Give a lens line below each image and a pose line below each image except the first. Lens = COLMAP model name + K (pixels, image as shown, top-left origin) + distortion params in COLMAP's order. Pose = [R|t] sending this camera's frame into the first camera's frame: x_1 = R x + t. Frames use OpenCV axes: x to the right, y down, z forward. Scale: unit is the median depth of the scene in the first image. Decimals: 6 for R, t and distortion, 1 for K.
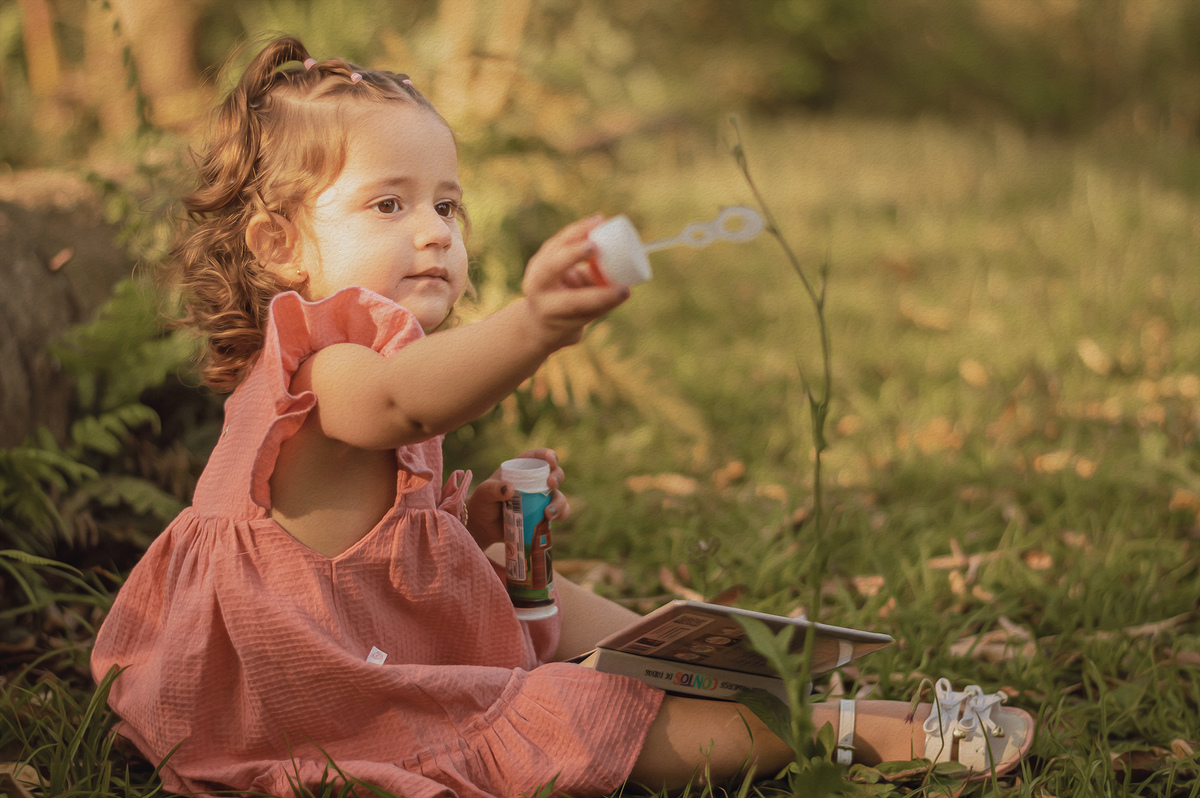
lens RADIAL K [[2626.1, 0, 600.0], [0, 2626.1, 399.0], [0, 0, 1]] dist [-0.070997, -0.267490]
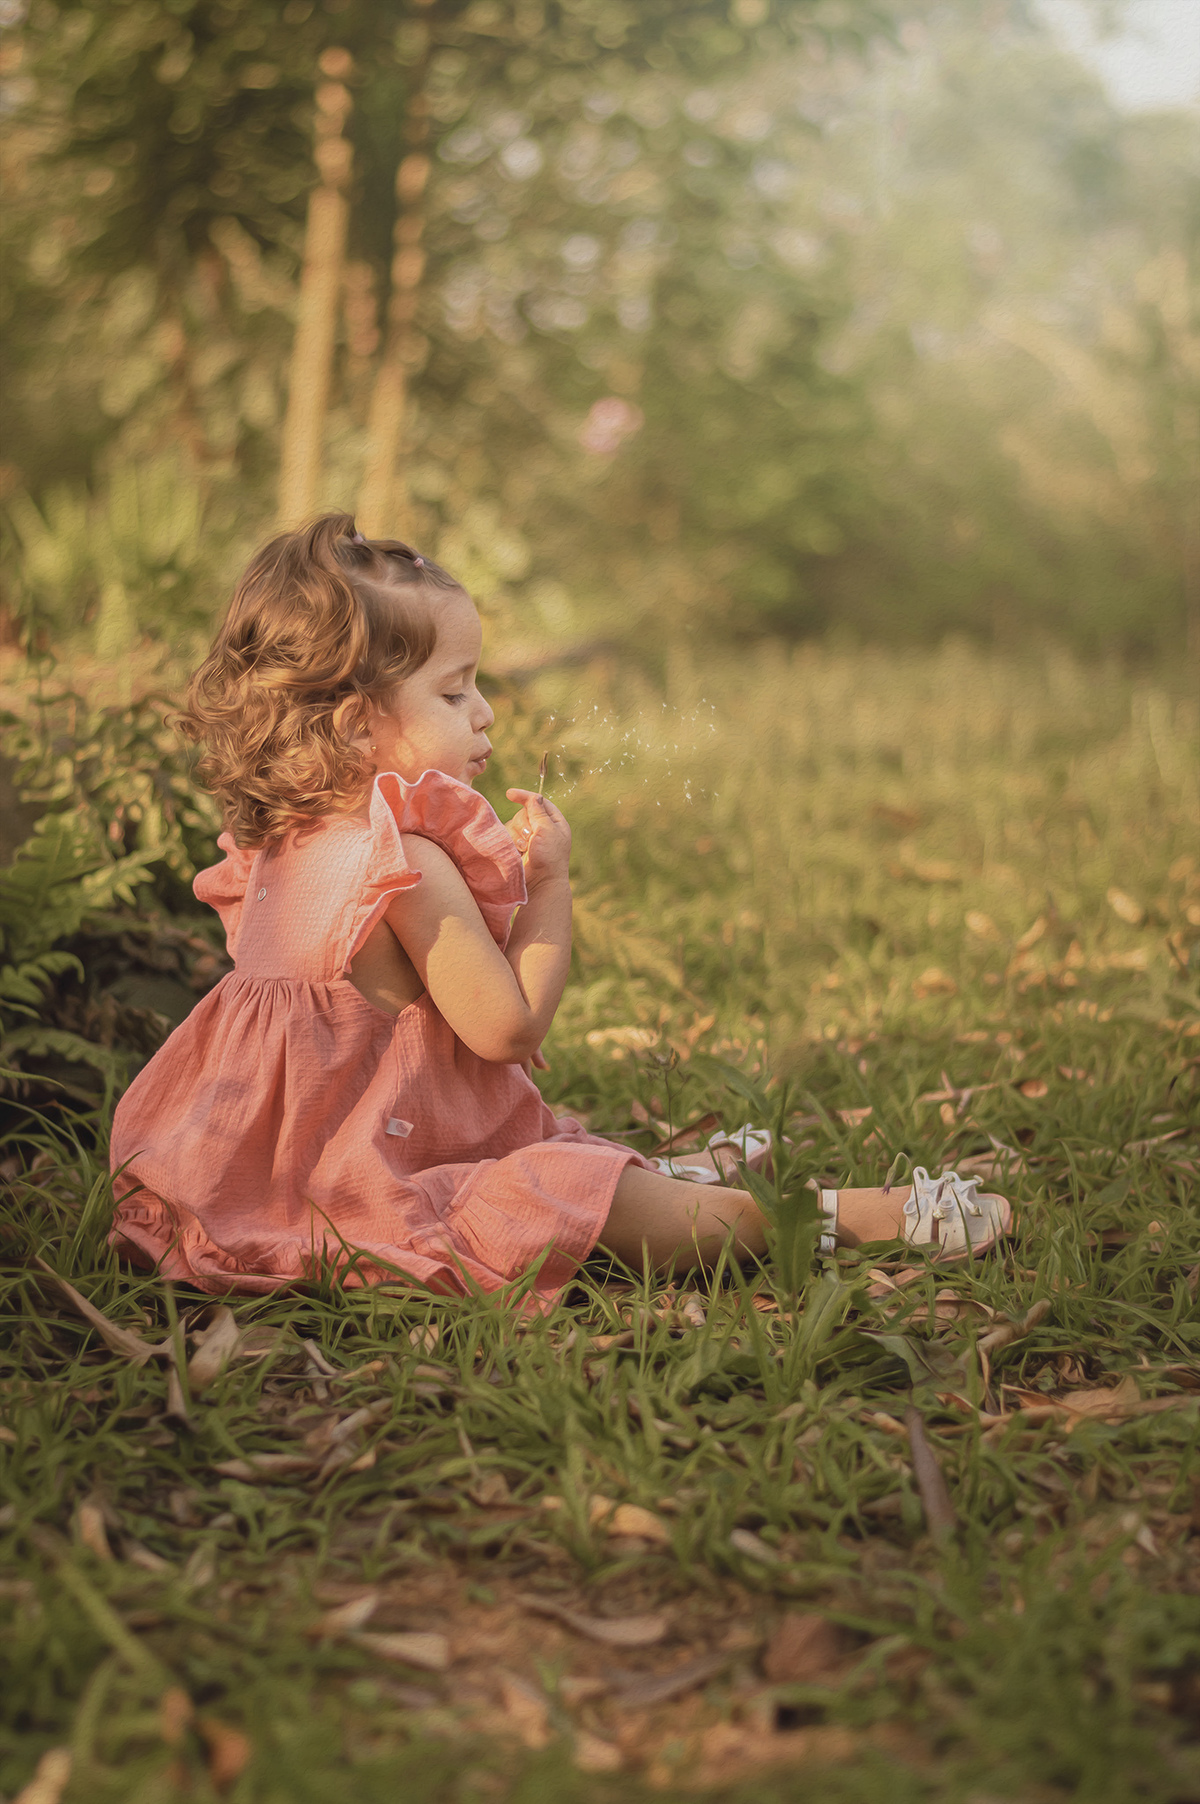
lens RADIAL K [[3919.2, 0, 600.0], [0, 3919.2, 902.0], [0, 0, 1]] dist [-0.013001, 0.136110]
pose [[0.999292, -0.021037, 0.031197, -0.030123], [0.022362, 0.998836, -0.042745, 0.049365], [-0.030261, 0.043412, 0.998599, -0.392740]]
